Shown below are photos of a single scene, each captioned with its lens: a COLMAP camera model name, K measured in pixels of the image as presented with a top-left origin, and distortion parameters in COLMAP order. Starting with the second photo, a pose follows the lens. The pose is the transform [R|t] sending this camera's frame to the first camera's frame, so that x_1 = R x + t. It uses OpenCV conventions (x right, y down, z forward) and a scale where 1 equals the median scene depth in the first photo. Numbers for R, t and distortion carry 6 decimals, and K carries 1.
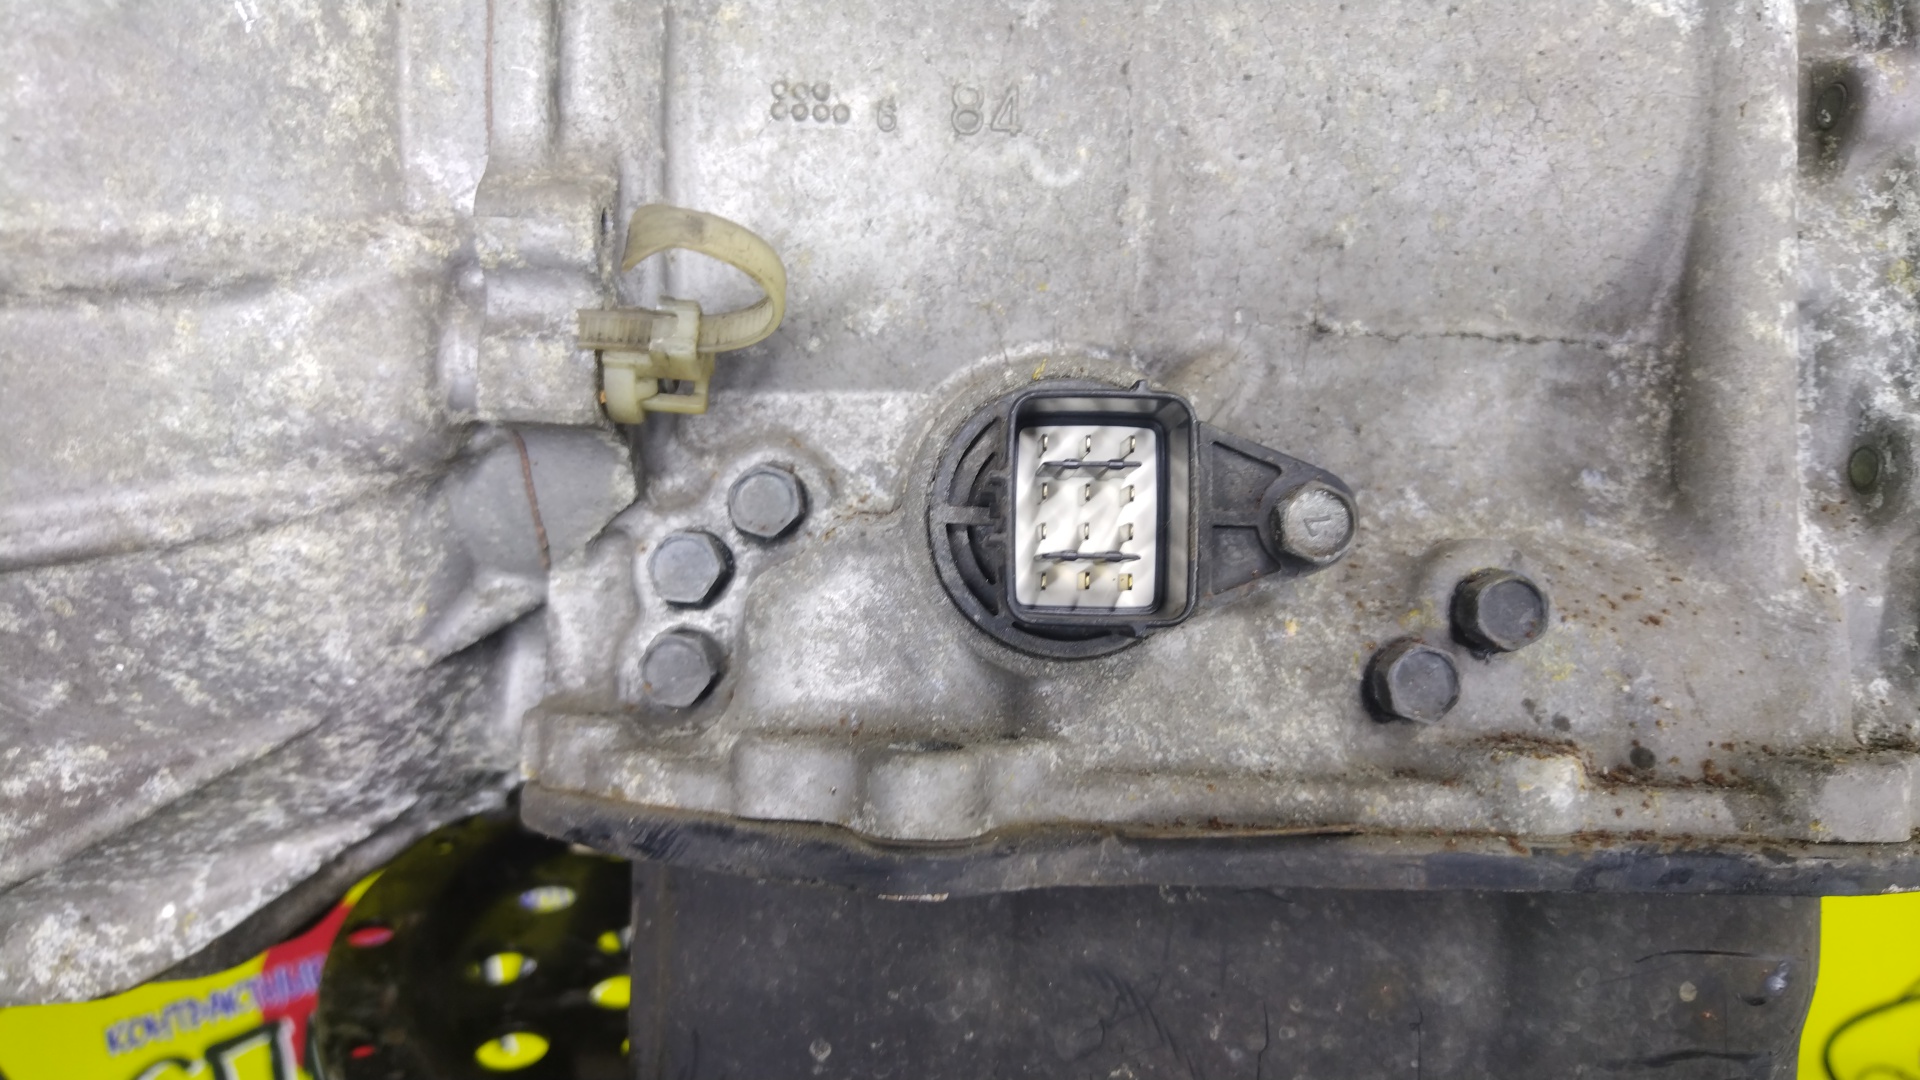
lens RADIAL K [[1415.1, 0, 975.1], [0, 1415.1, 520.2], [0, 0, 1]] dist [-0.014206, -0.021030]
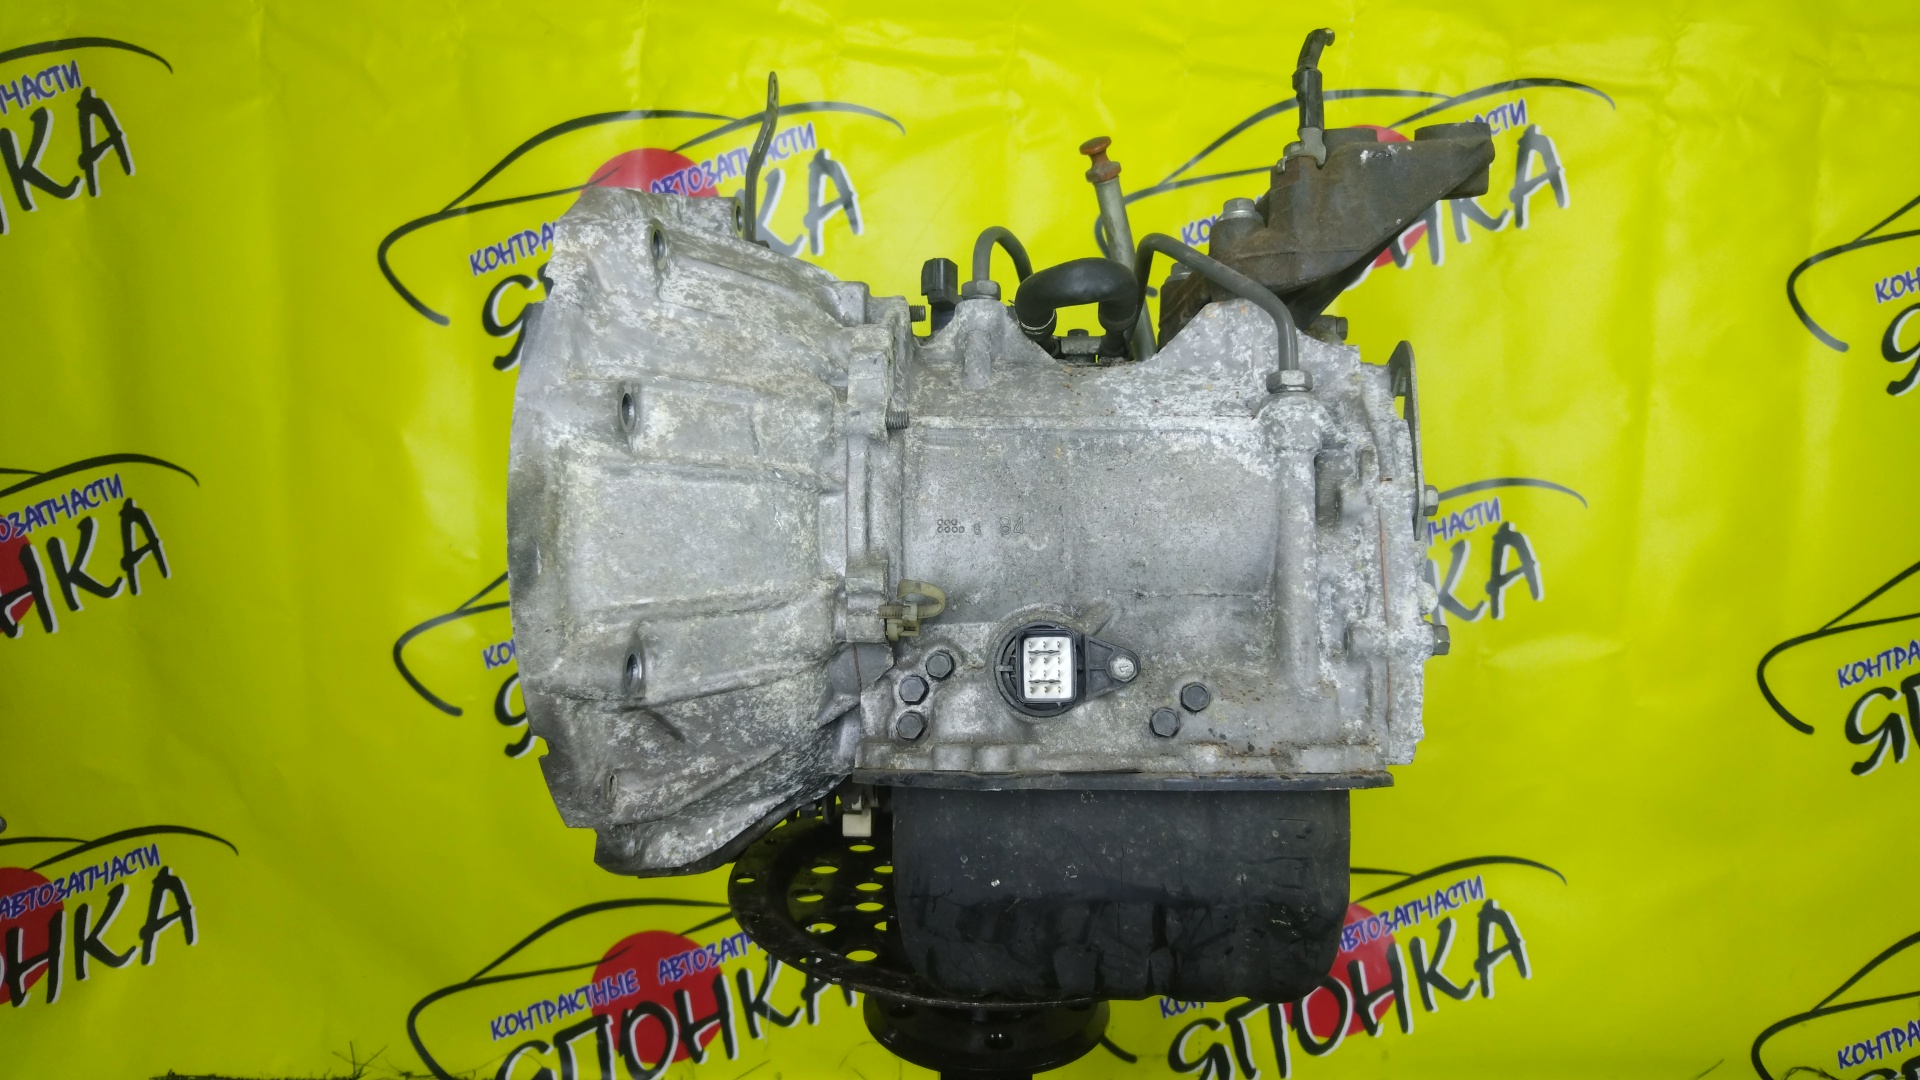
lens RADIAL K [[1415.1, 0, 951.7], [0, 1415.1, 548.6], [0, 0, 1]] dist [-0.014206, -0.021030]
pose [[0.992158, -0.039186, -0.118690, 0.227025], [0.030683, 0.996886, -0.072636, -0.040809], [0.121167, 0.068425, 0.990271, -1.862877]]
